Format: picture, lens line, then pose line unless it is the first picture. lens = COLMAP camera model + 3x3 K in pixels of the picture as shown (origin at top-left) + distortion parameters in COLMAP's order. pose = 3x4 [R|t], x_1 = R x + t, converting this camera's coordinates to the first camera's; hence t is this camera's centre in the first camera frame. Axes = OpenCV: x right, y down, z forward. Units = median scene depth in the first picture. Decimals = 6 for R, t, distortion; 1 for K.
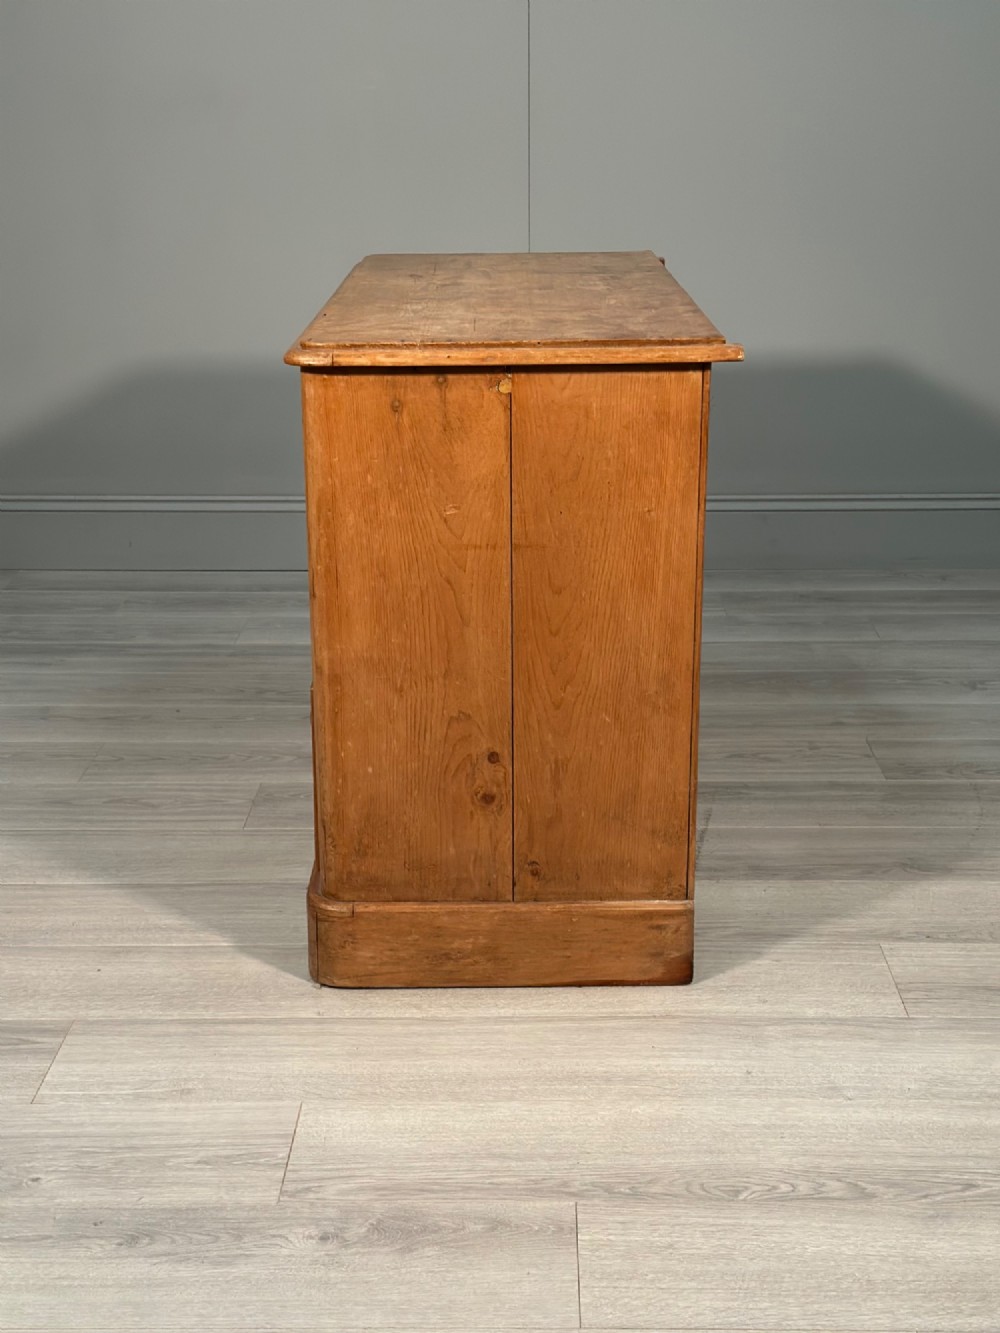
lens RADIAL K [[1846.0, 0, 505.8], [0, 1846.0, 690.7], [0, 0, 1]] dist [0.119070, 0.000000]
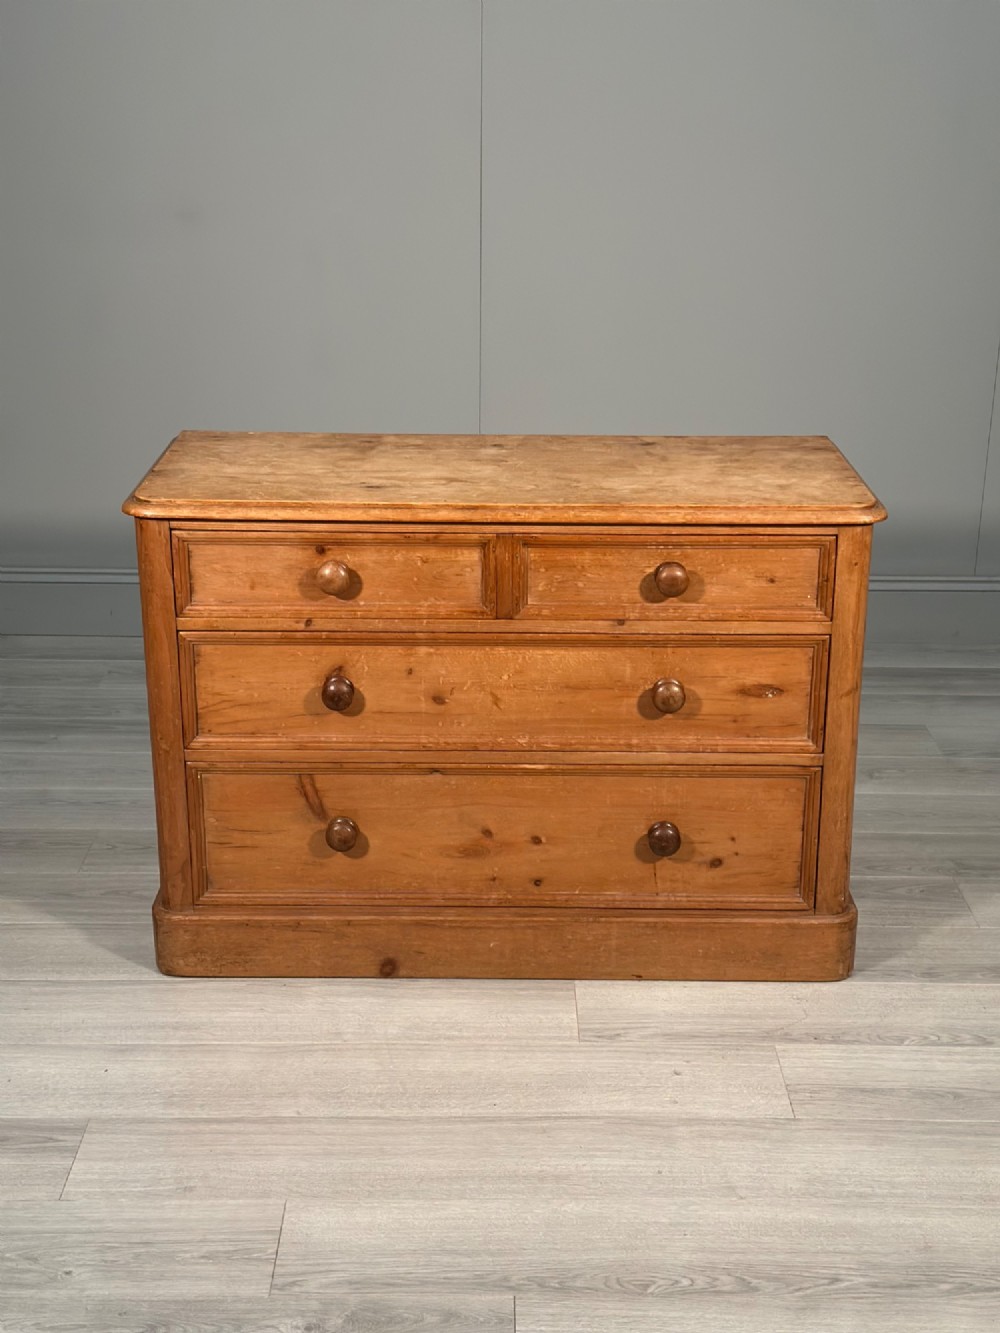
lens RADIAL K [[1846.0, 0, 490.9], [0, 1846.0, 675.7], [0, 0, 1]] dist [0.119070, 0.000000]
pose [[0.999704, 0.008484, 0.022816, -0.008276], [-0.009048, 0.999653, 0.024729, -0.147270], [-0.022598, -0.024928, 0.999434, -0.195448]]
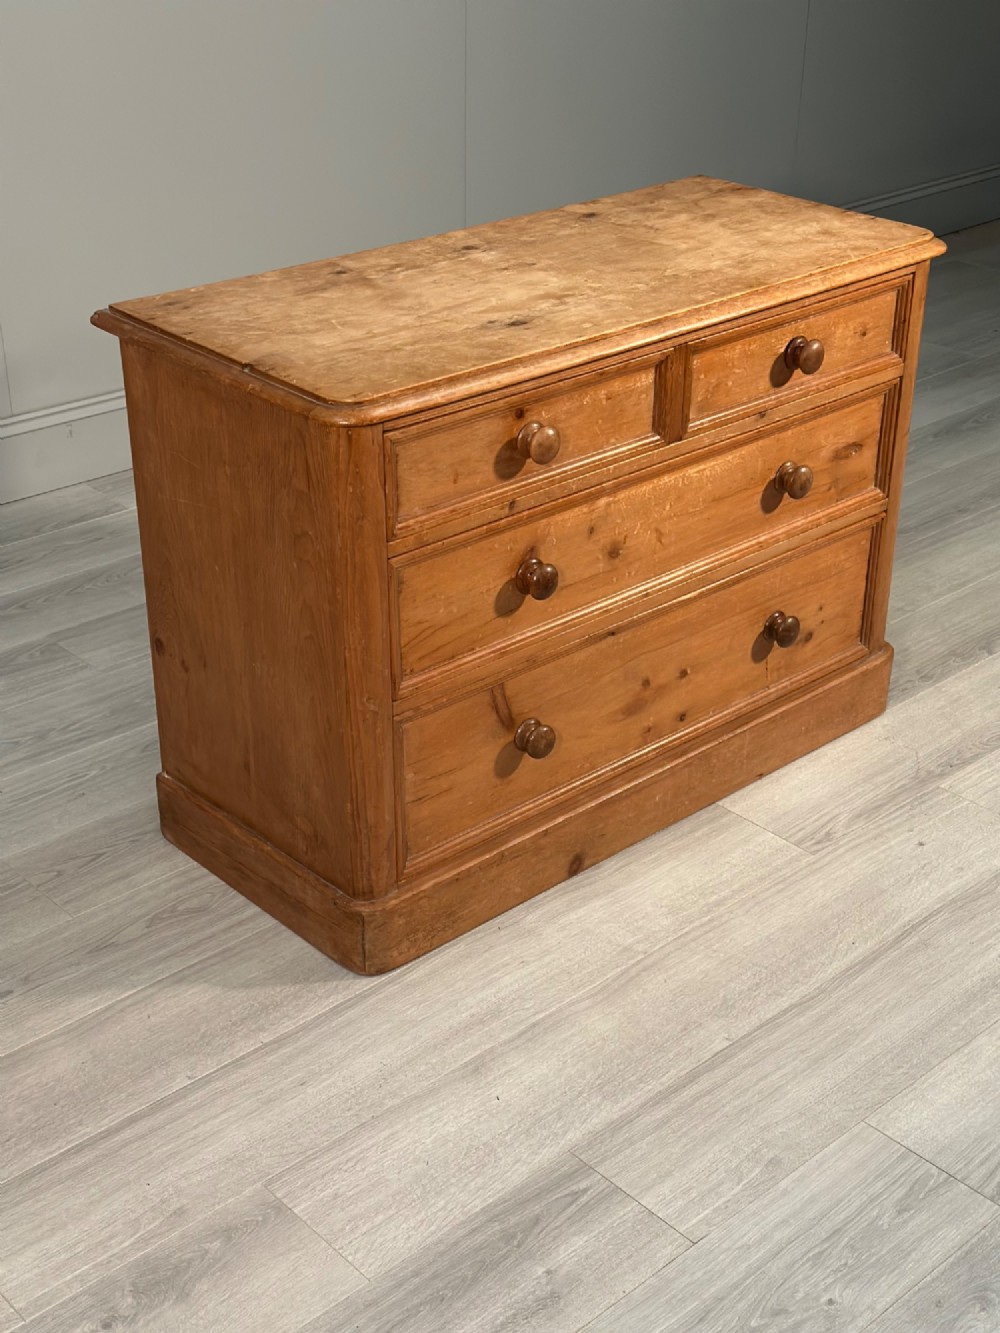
lens RADIAL K [[1846.0, 0, 489.4], [0, 1846.0, 689.4], [0, 0, 1]] dist [0.119070, 0.000000]
pose [[0.725327, -0.313760, 0.612744, -0.854318], [0.199807, 0.947729, 0.248772, -0.329252], [-0.658770, -0.058011, 0.750104, 0.346466]]
